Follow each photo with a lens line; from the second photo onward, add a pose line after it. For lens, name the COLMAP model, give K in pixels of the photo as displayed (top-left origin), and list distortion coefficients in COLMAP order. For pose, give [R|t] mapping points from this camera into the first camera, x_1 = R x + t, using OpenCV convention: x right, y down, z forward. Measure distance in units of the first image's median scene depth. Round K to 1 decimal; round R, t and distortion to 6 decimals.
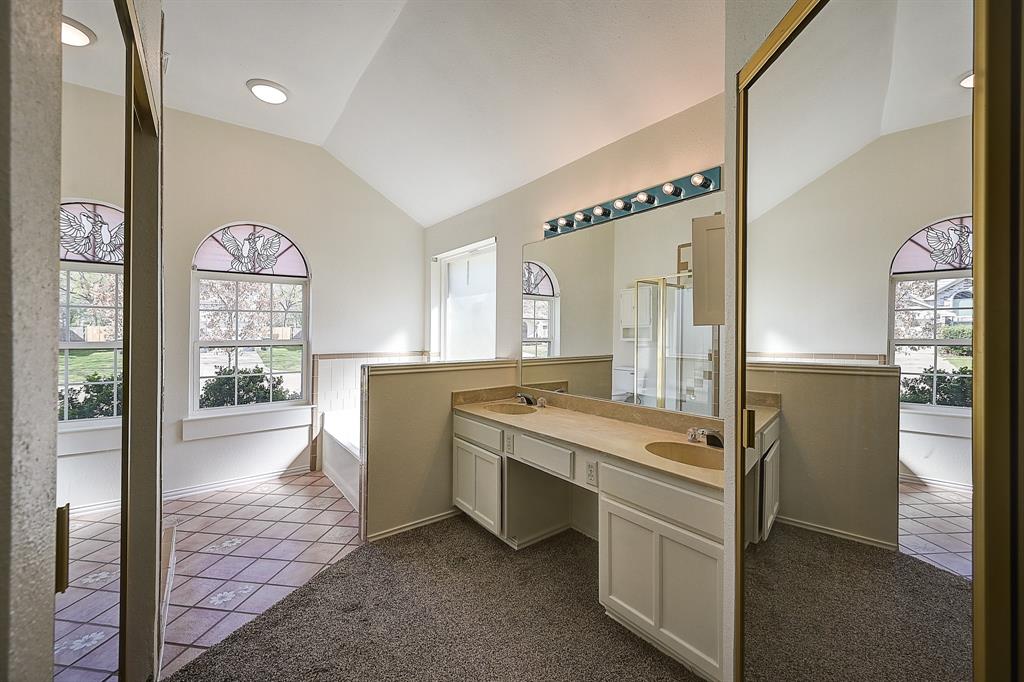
lens RADIAL K [[402.9, 0, 513.2], [0, 402.9, 332.1], [0, 0, 1]] dist [-0.006467, 0.000953]
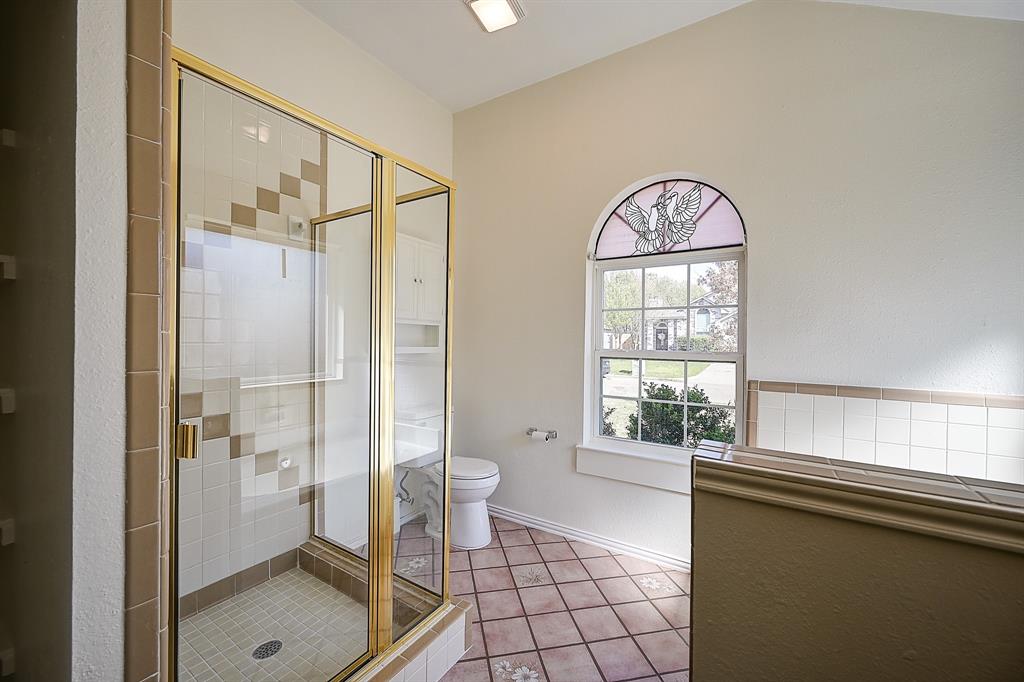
lens RADIAL K [[402.9, 0, 511.8], [0, 402.9, 336.7], [0, 0, 1]] dist [-0.006467, 0.000953]
pose [[0.330543, 0.000533, -0.943791, -0.087351], [-0.014219, 0.999889, -0.004415, 0.002311], [0.943684, 0.014879, 0.330514, 0.535706]]
